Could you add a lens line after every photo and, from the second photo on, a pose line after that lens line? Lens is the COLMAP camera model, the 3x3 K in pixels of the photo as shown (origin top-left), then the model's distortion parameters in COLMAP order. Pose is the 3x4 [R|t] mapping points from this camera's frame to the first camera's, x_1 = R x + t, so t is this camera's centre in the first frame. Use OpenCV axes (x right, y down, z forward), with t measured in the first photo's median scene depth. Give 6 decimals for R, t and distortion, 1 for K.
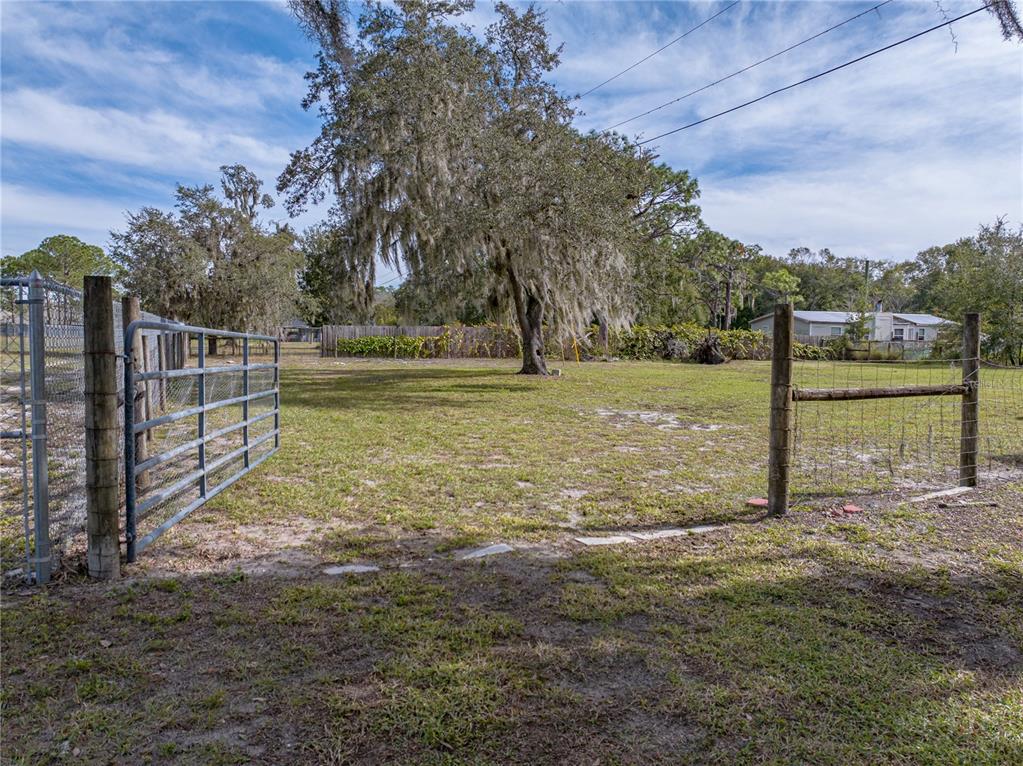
lens RADIAL K [[720.4, 0, 505.2], [0, 720.4, 360.2], [0, 0, 1]] dist [-0.011453, 0.001700]
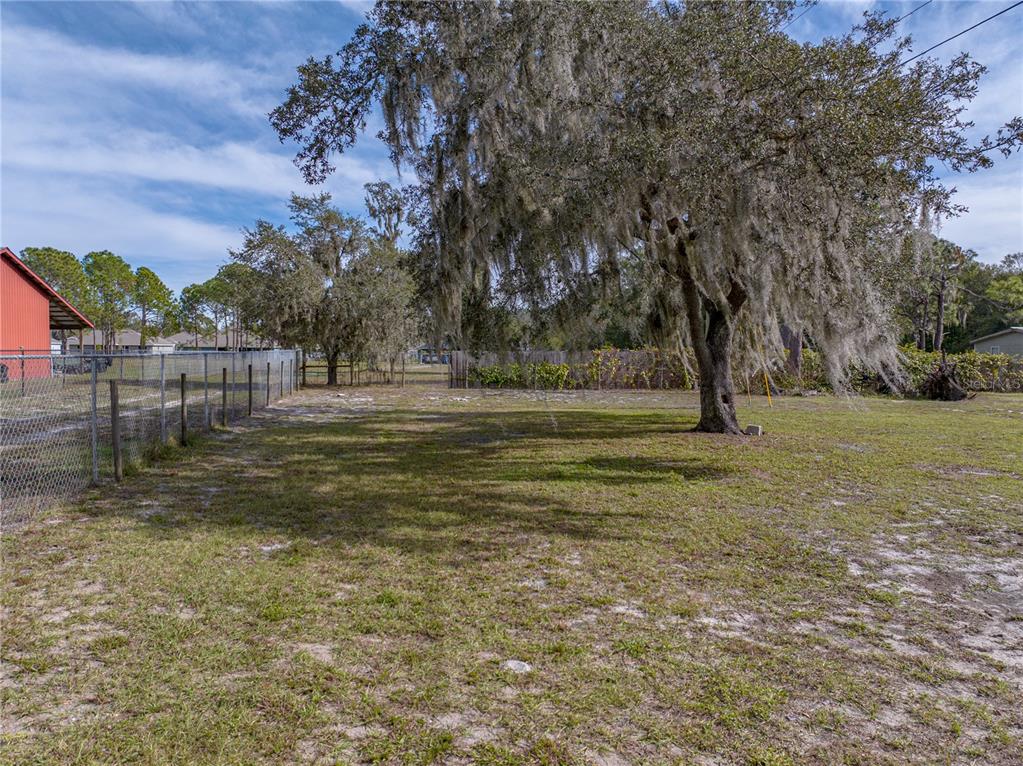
lens RADIAL K [[730.2, 0, 511.5], [0, 730.2, 383.0], [0, 0, 1]] dist [-0.009964, 0.002171]
pose [[0.978534, 0.004293, -0.206040, -0.002746], [-0.003765, 0.999989, 0.002955, -0.009947], [0.206050, -0.002116, 0.978539, 0.120624]]
